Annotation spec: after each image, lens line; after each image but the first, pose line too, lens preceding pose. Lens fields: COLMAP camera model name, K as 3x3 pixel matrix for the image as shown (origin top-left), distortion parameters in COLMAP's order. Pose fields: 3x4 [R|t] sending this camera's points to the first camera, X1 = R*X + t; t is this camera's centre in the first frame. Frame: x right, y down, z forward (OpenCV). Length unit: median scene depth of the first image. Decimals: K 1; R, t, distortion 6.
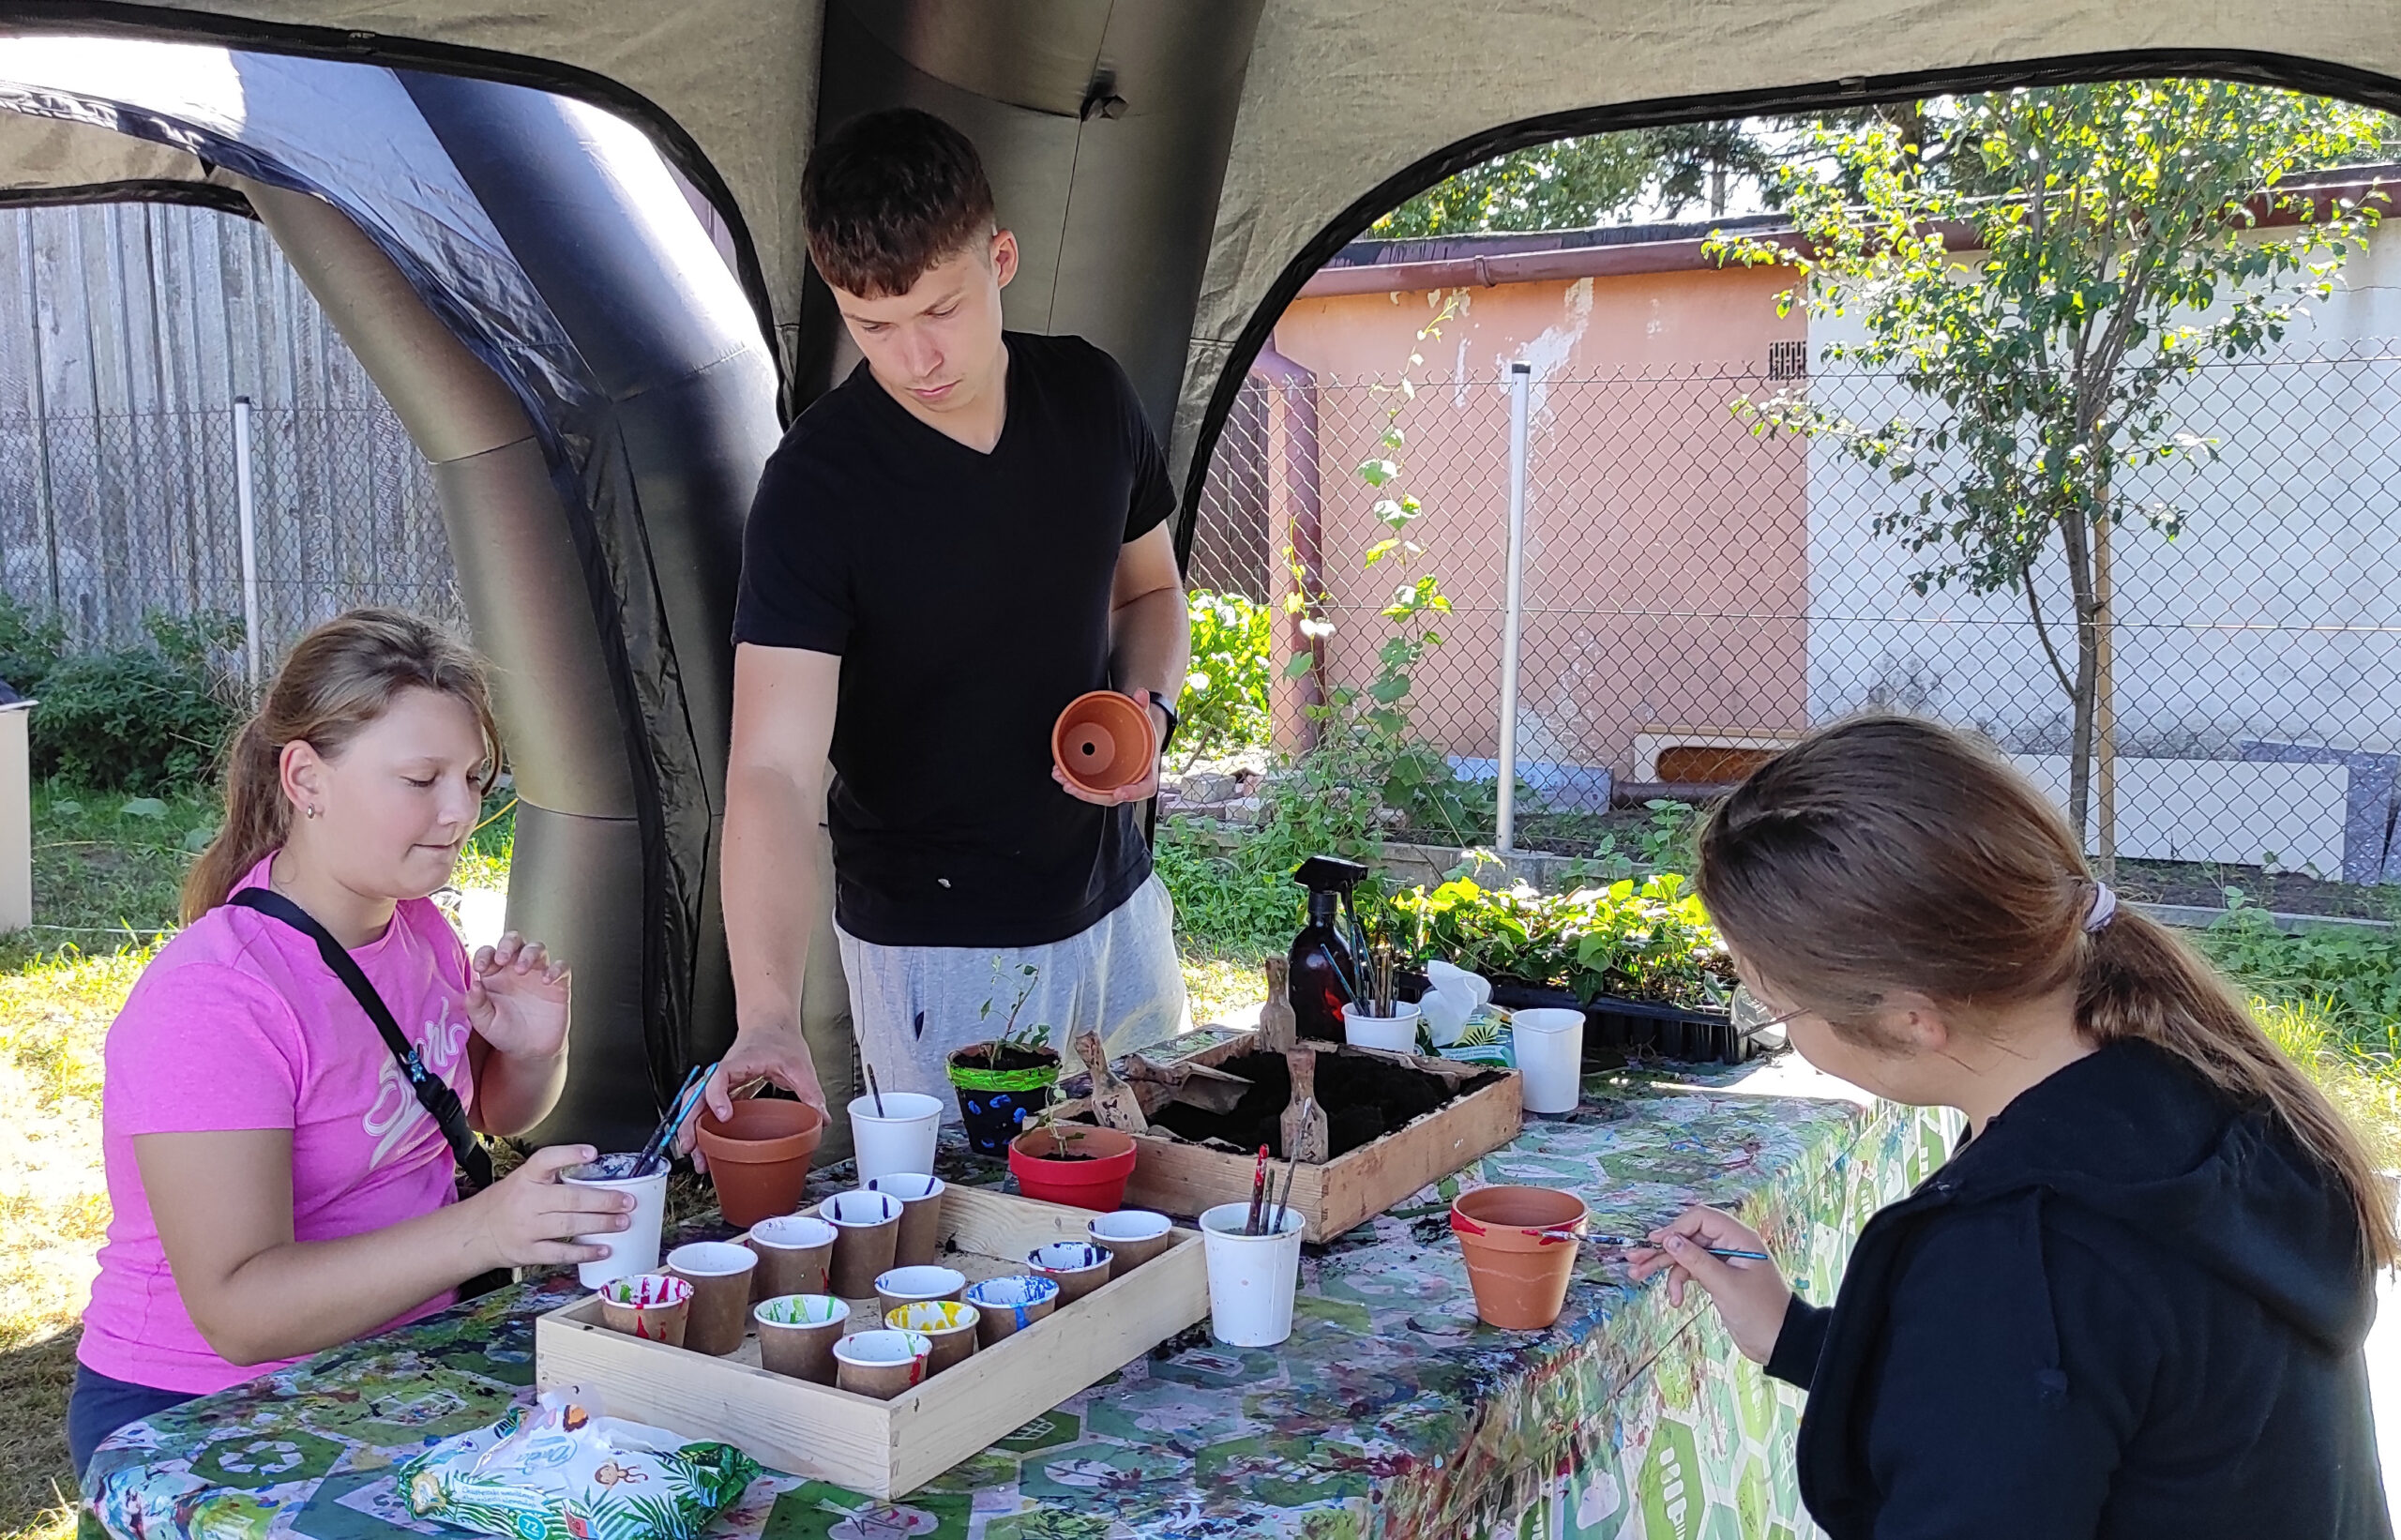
lens RADIAL K [[2264.9, 0, 1199.5], [0, 2264.9, 771.1], [0, 0, 1]] dist [0.039306, 0.000000]
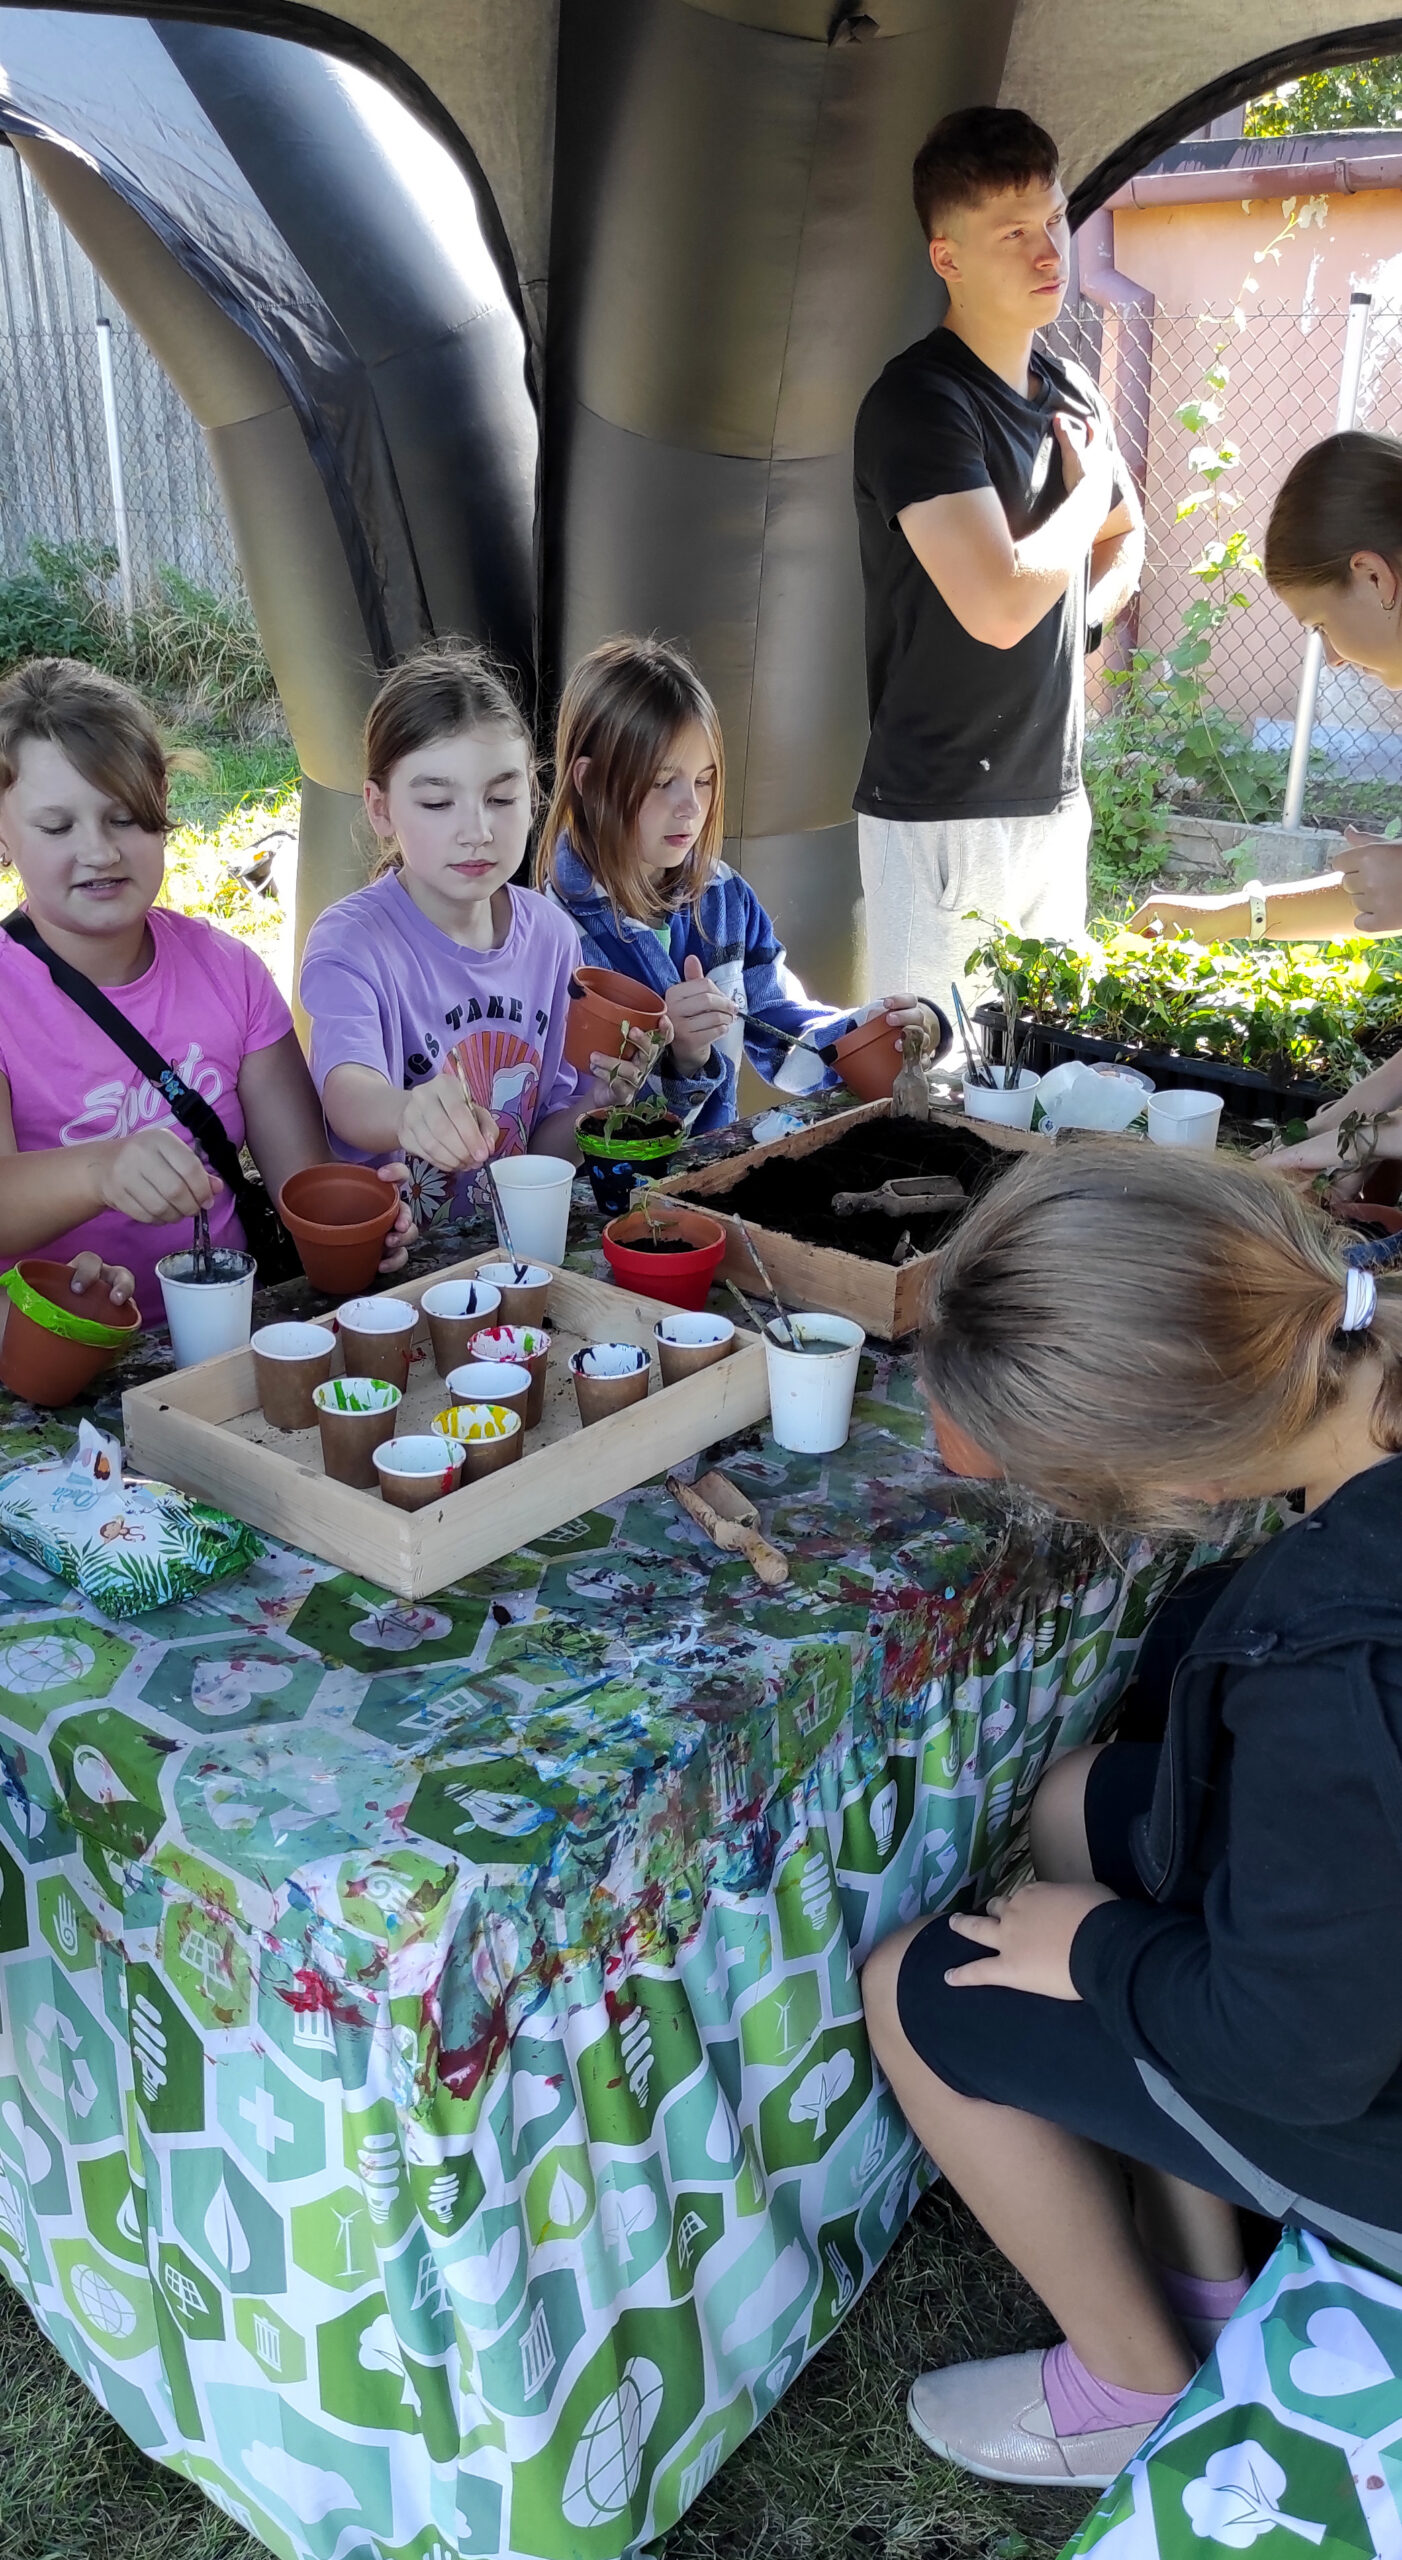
lens RADIAL K [[2118.1, 0, 696.7], [0, 2118.1, 1287.0], [0, 0, 1]] dist [0.046981, -0.035160]
pose [[0.988806, 0.059556, -0.136809, 0.081346], [-0.021620, 0.964401, 0.263558, -0.057107], [0.147635, -0.257649, 0.954893, 0.072230]]
